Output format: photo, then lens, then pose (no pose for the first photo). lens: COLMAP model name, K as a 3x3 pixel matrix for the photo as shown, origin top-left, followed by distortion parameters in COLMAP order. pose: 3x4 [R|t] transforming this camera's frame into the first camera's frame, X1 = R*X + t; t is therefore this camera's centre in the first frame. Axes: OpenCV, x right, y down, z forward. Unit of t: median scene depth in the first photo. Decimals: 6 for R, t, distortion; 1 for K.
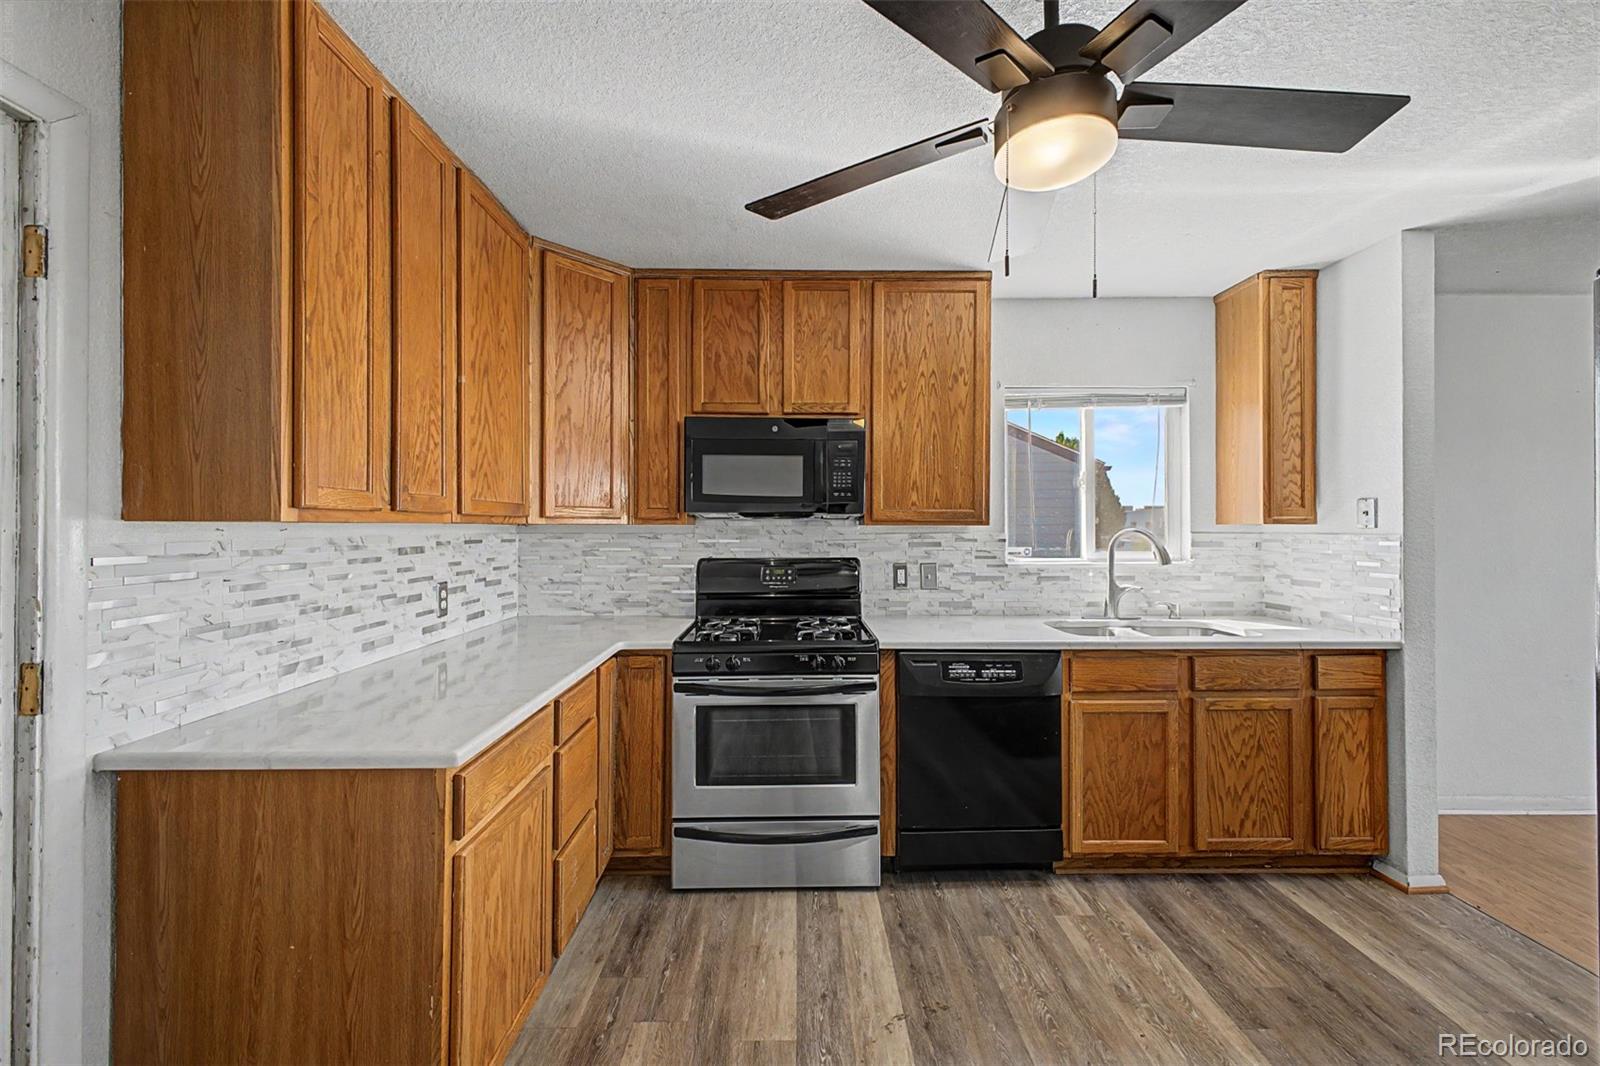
lens RADIAL K [[620.3, 0, 803.1], [0, 620.3, 521.7], [0, 0, 1]] dist [0.024483, -0.010627]
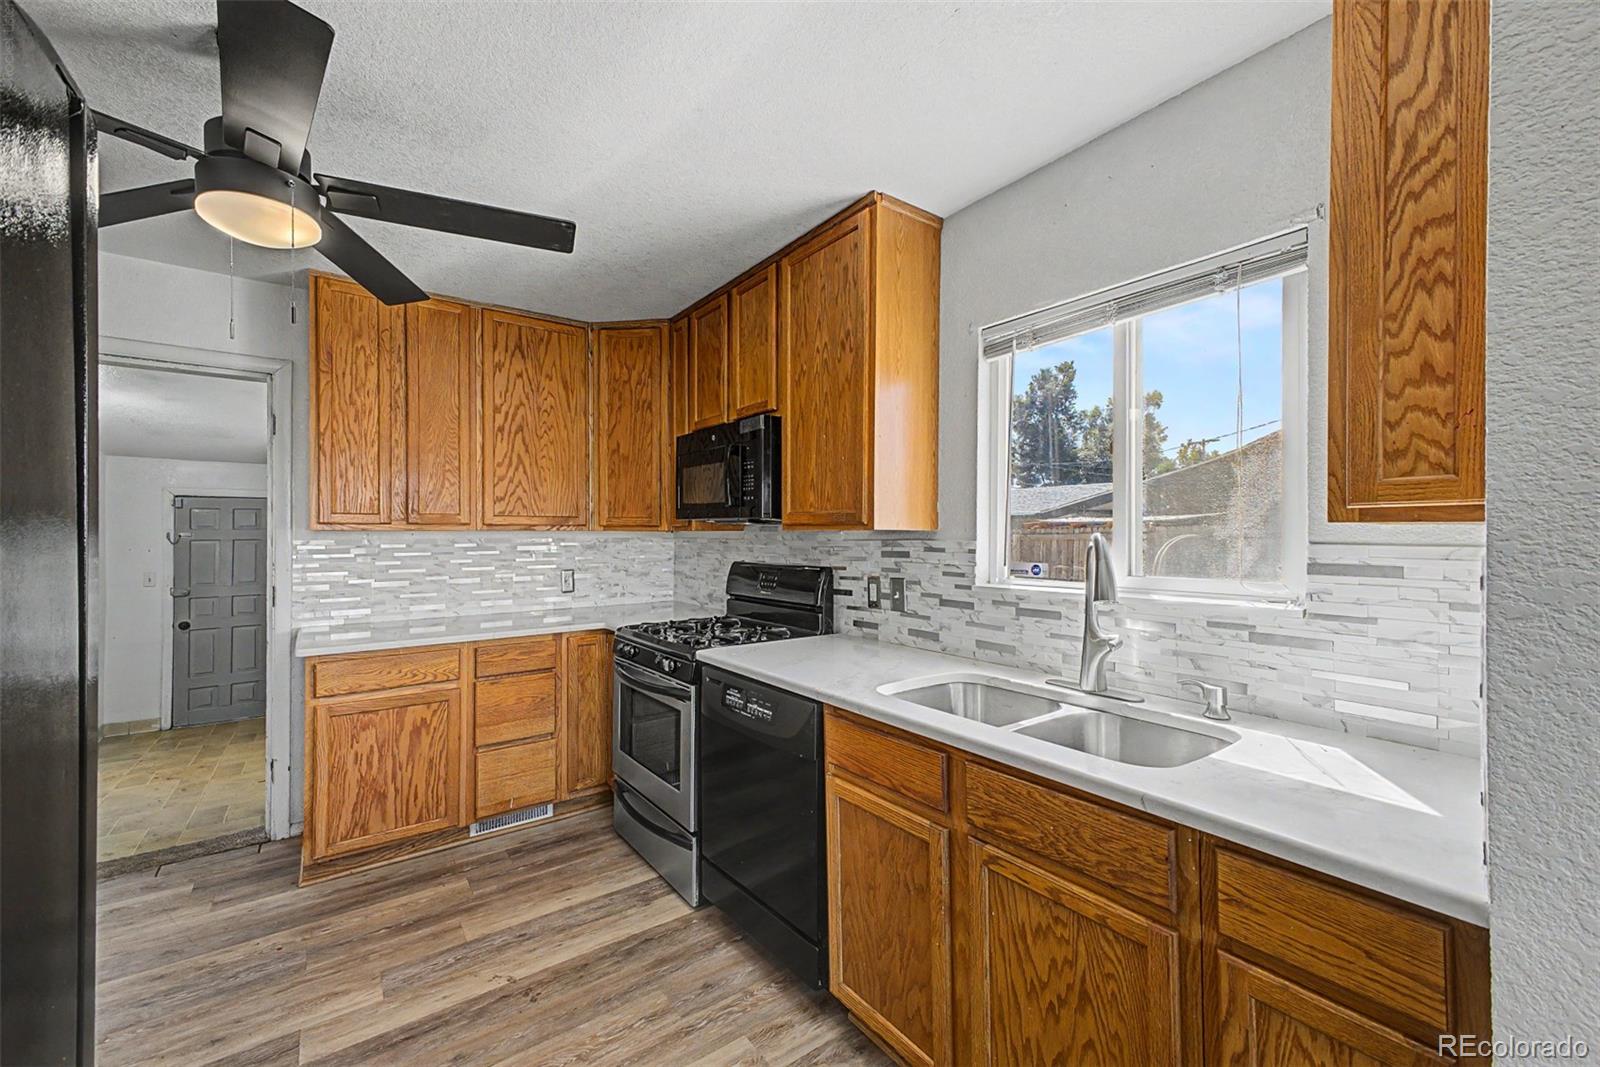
lens RADIAL K [[646.1, 0, 832.3], [0, 646.1, 530.5], [0, 0, 1]] dist [0.028792, -0.008873]
pose [[0.596291, -0.004823, -0.802754, 1.004024], [0.007773, 0.999970, -0.000233, 0.007078], [0.802731, -0.006101, 0.596310, 0.548537]]
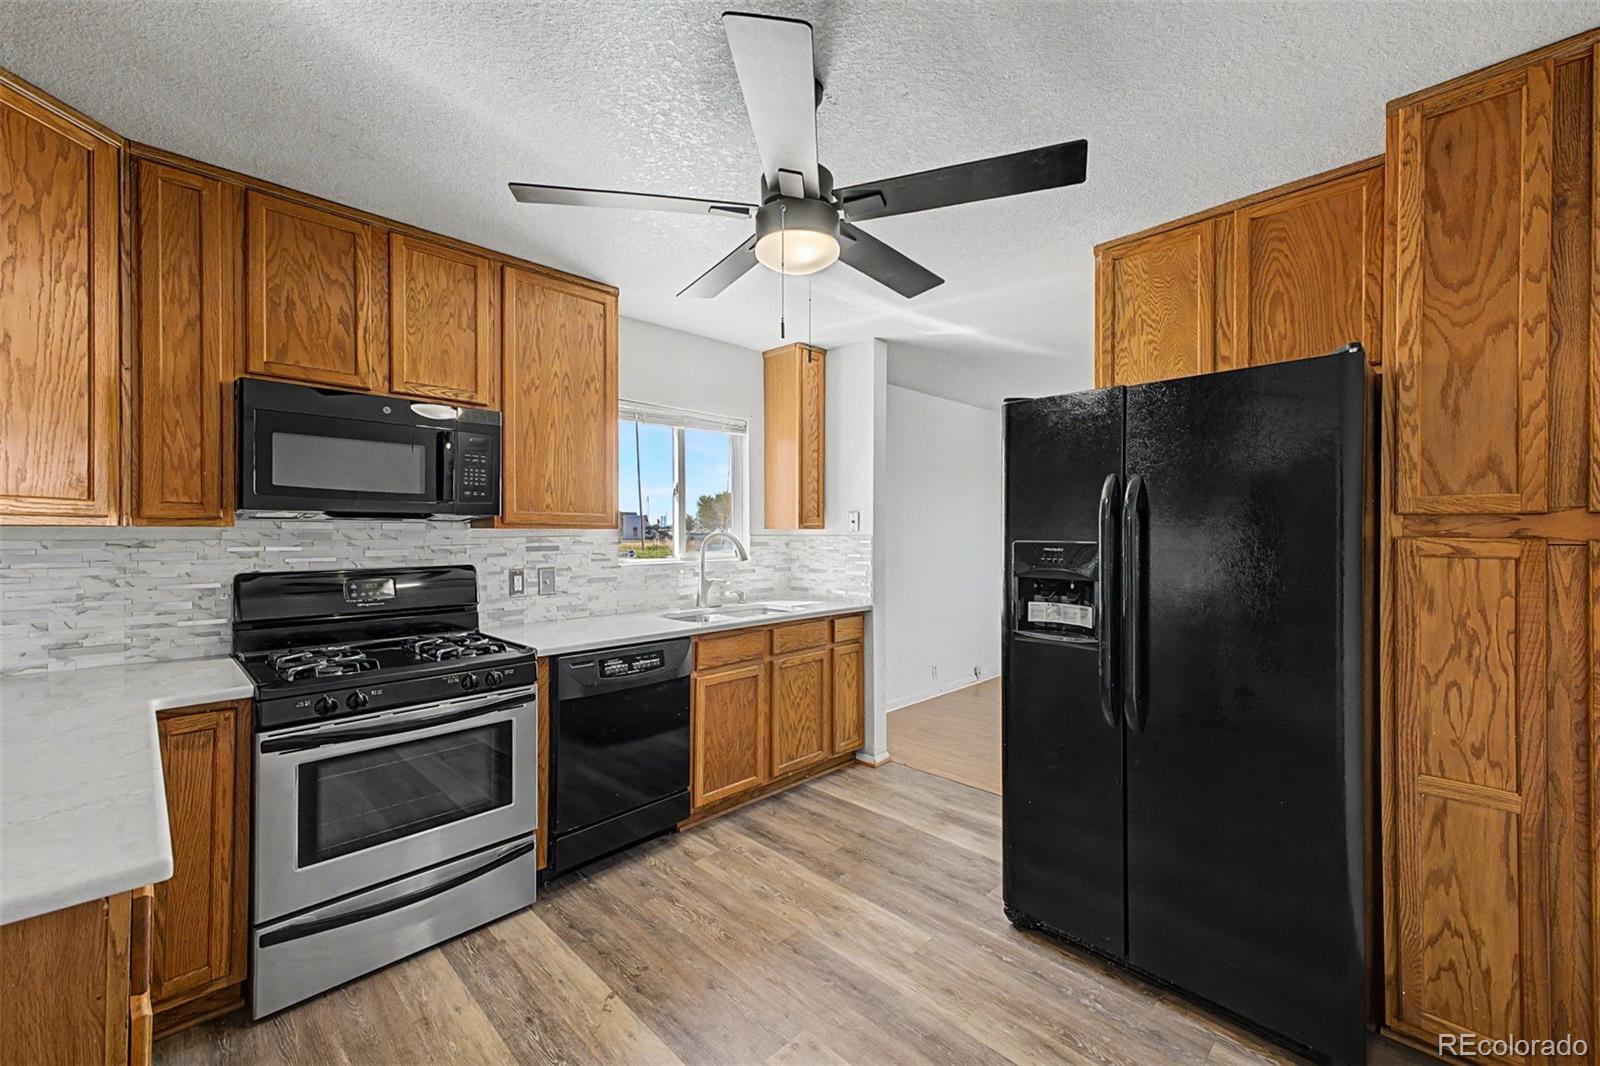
lens RADIAL K [[640.6, 0, 796.2], [0, 640.6, 529.0], [0, 0, 1]] dist [0.025408, -0.008768]
pose [[0.716921, 0.002728, 0.697149, -0.270865], [-0.004597, 0.999989, 0.000814, 0.004395], [-0.697139, -0.003788, 0.716926, 0.006619]]
